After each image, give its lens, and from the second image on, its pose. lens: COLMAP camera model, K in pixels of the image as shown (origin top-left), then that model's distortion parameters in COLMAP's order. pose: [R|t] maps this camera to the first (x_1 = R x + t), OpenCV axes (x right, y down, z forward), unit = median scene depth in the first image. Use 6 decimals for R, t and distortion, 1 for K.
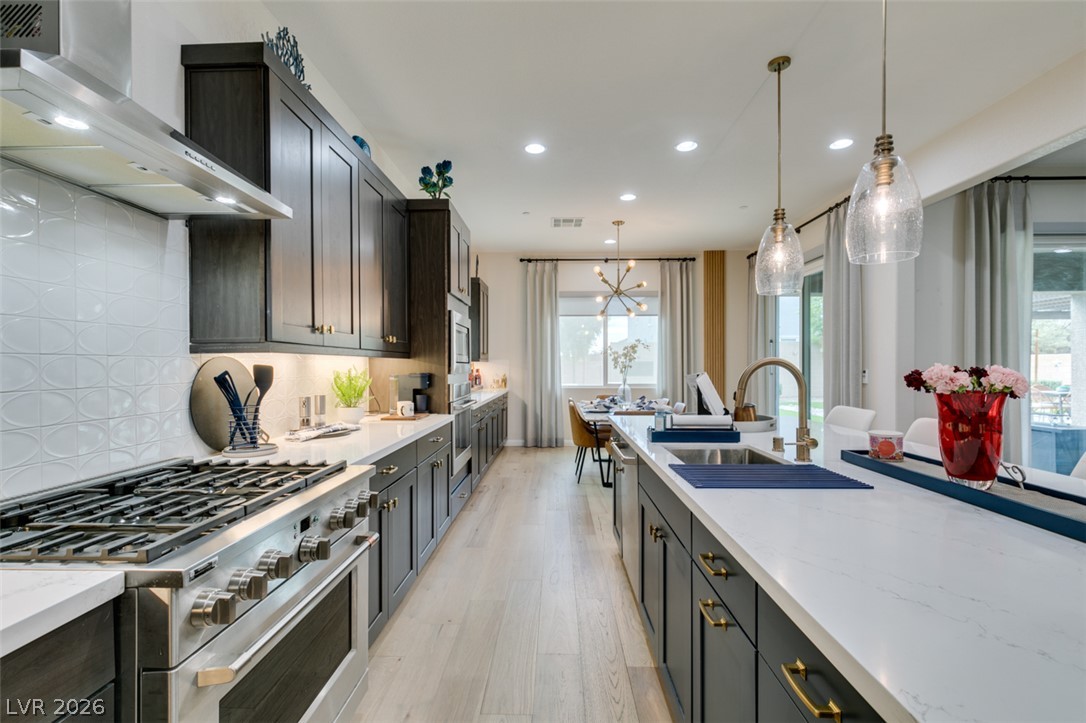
lens RADIAL K [[486.0, 0, 538.8], [0, 486.0, 365.8], [0, 0, 1]] dist [0.002440, -0.002563]
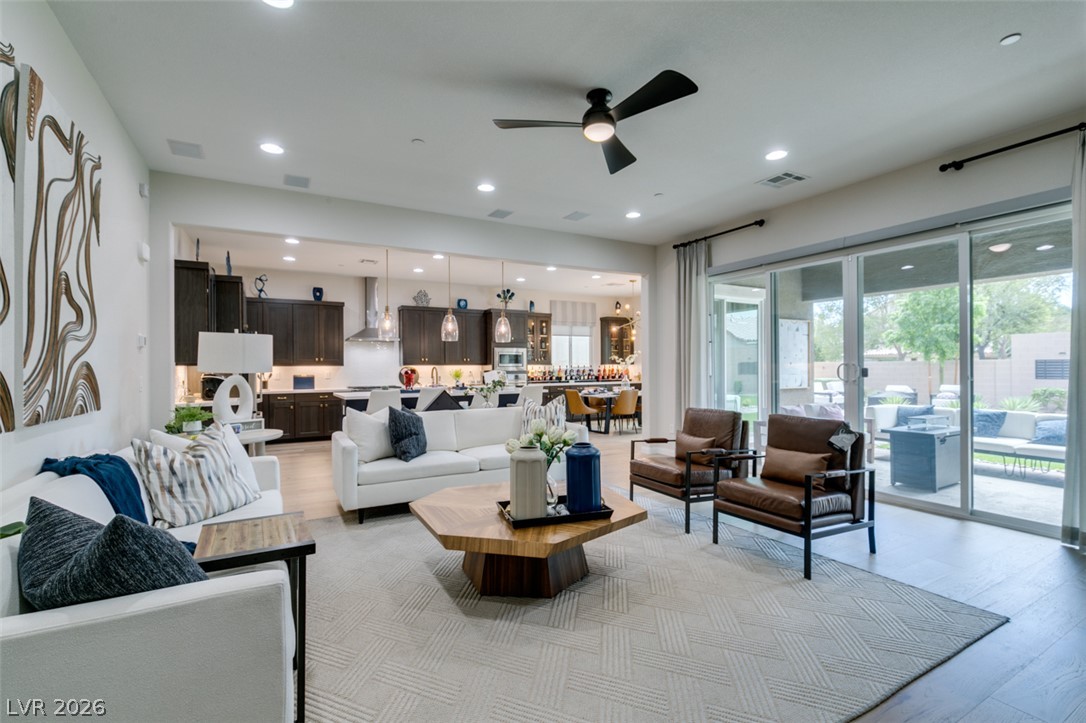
lens RADIAL K [[486.0, 0, 539.6], [0, 486.0, 364.3], [0, 0, 1]] dist [0.002440, -0.002563]
pose [[0.517471, -0.007635, -0.855667, 1.413494], [0.004817, 0.999970, -0.006010, -0.001914], [0.855687, -0.001011, 0.517493, -0.126694]]
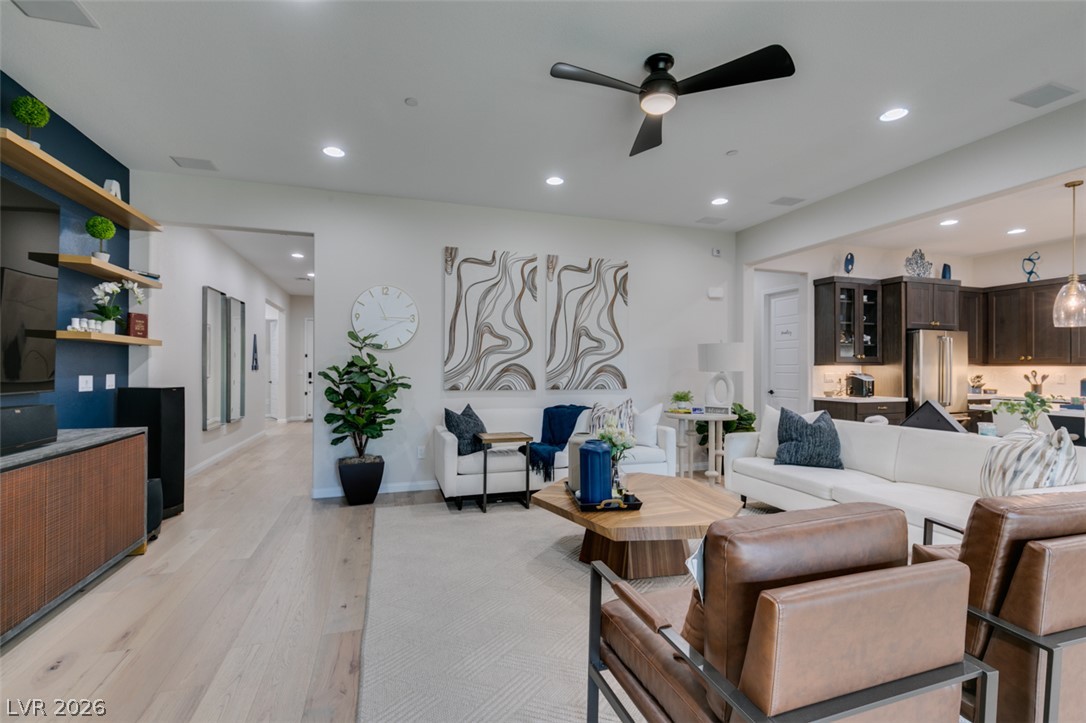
lens RADIAL K [[486.0, 0, 546.1], [0, 486.0, 371.7], [0, 0, 1]] dist [0.002440, -0.002563]
pose [[-0.939106, 0.001444, -0.343626, 1.255854], [-0.003225, 0.999910, 0.013015, -0.006139], [0.343614, 0.013331, -0.939017, 0.601615]]
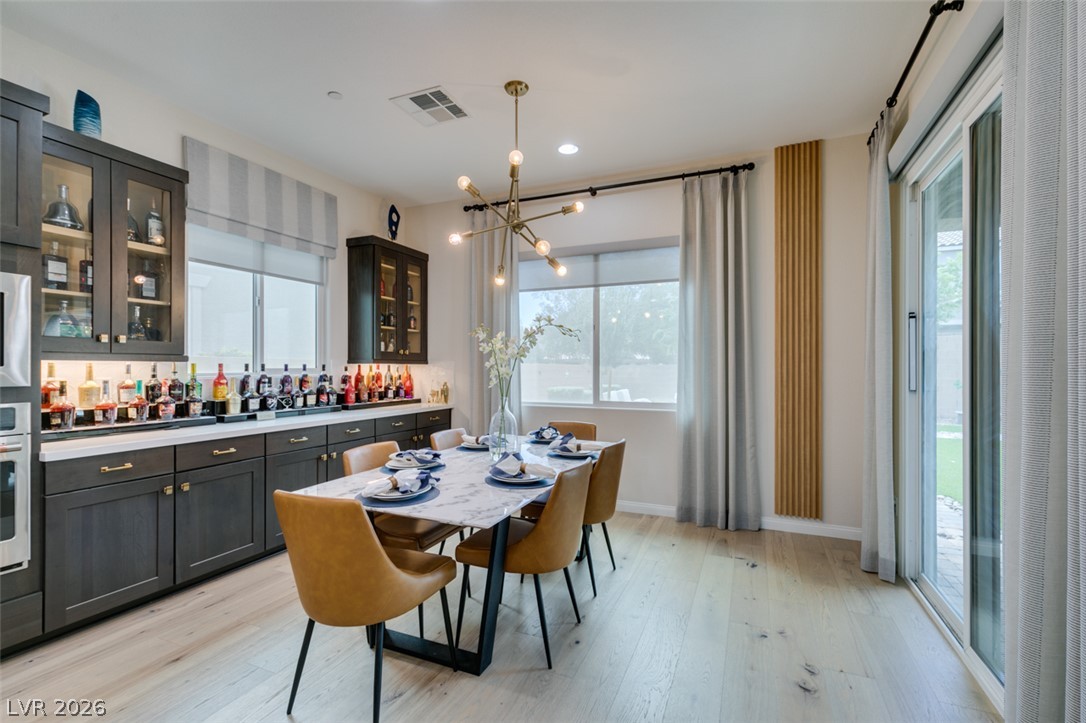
lens RADIAL K [[486.0, 0, 541.5], [0, 486.0, 366.4], [0, 0, 1]] dist [0.002440, -0.002563]
pose [[0.930320, -0.000019, -0.366749, 0.373680], [-0.002110, 0.999983, -0.005405, -0.002736], [0.366743, 0.005802, 0.930304, 0.541591]]
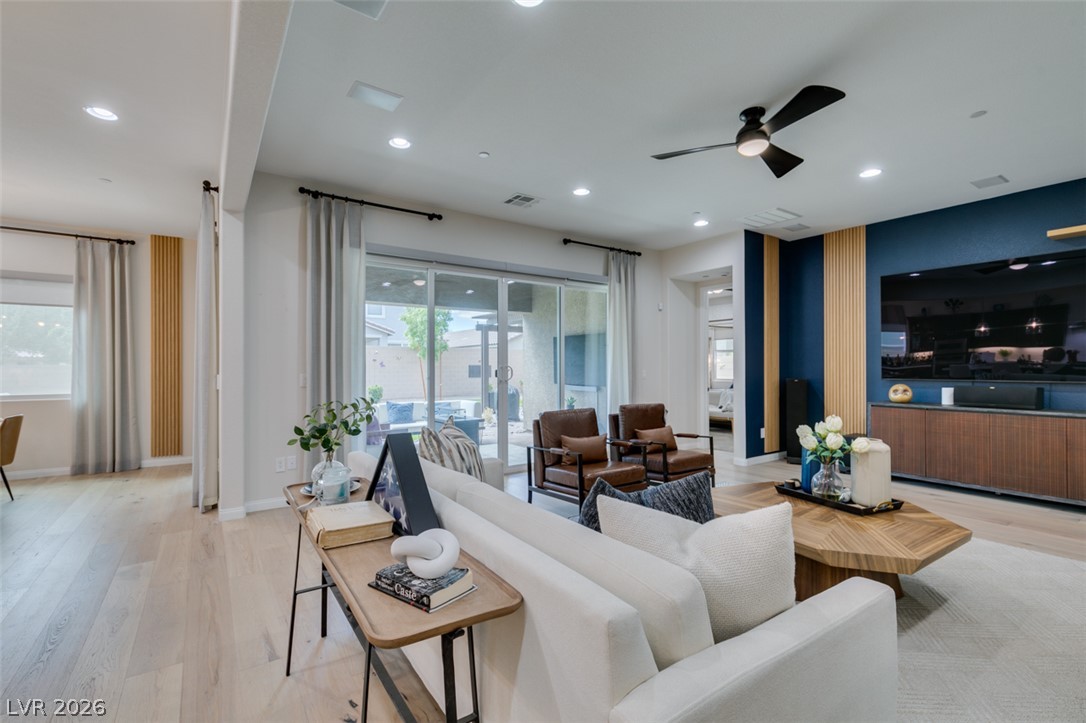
lens RADIAL K [[486.0, 0, 540.5], [0, 486.0, 366.7], [0, 0, 1]] dist [0.002440, -0.002563]
pose [[0.800334, -0.000512, 0.599554, 0.469184], [0.004136, 0.999981, -0.004666, -0.000263], [-0.599540, 0.006214, 0.800320, -0.098383]]
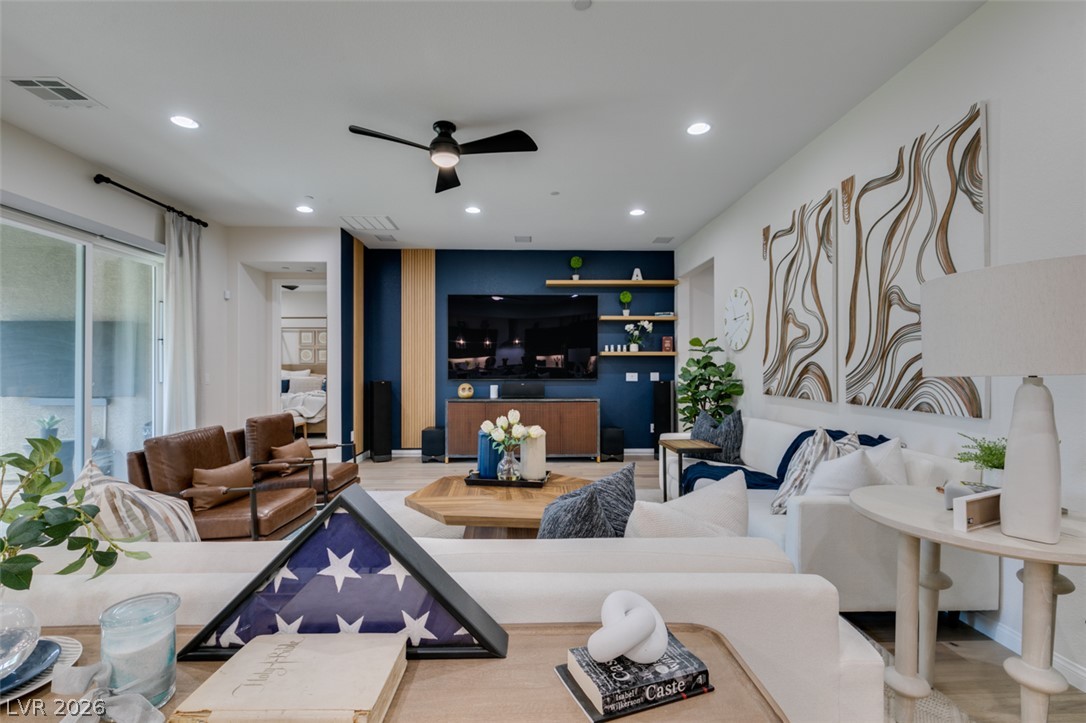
lens RADIAL K [[486.0, 0, 540.8], [0, 486.0, 366.0], [0, 0, 1]] dist [0.002440, -0.002563]
pose [[-0.068077, 0.007287, 0.997653, 0.410313], [0.004693, 0.999965, -0.006983, -0.001011], [-0.997669, 0.004207, -0.068108, 0.126866]]
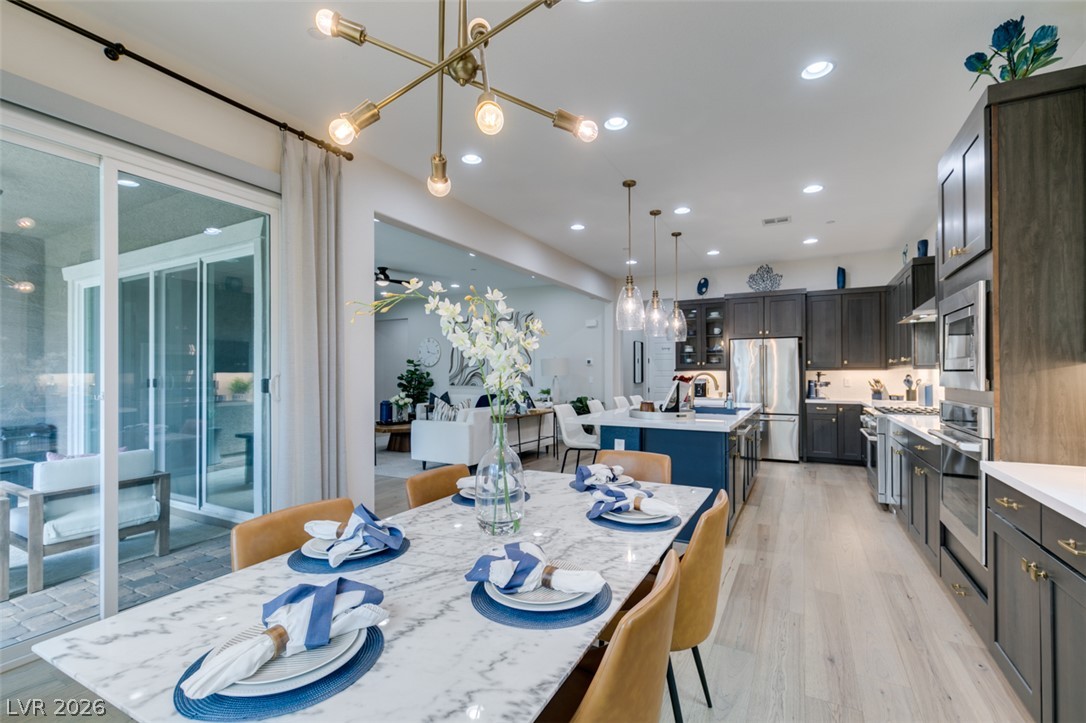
lens RADIAL K [[486.0, 0, 543.8], [0, 486.0, 369.7], [0, 0, 1]] dist [0.002440, -0.002563]
pose [[-0.898156, 0.007420, 0.439615, 0.026995], [0.004680, 0.999962, -0.007315, -0.004120], [-0.439652, -0.004512, -0.898157, 1.194529]]
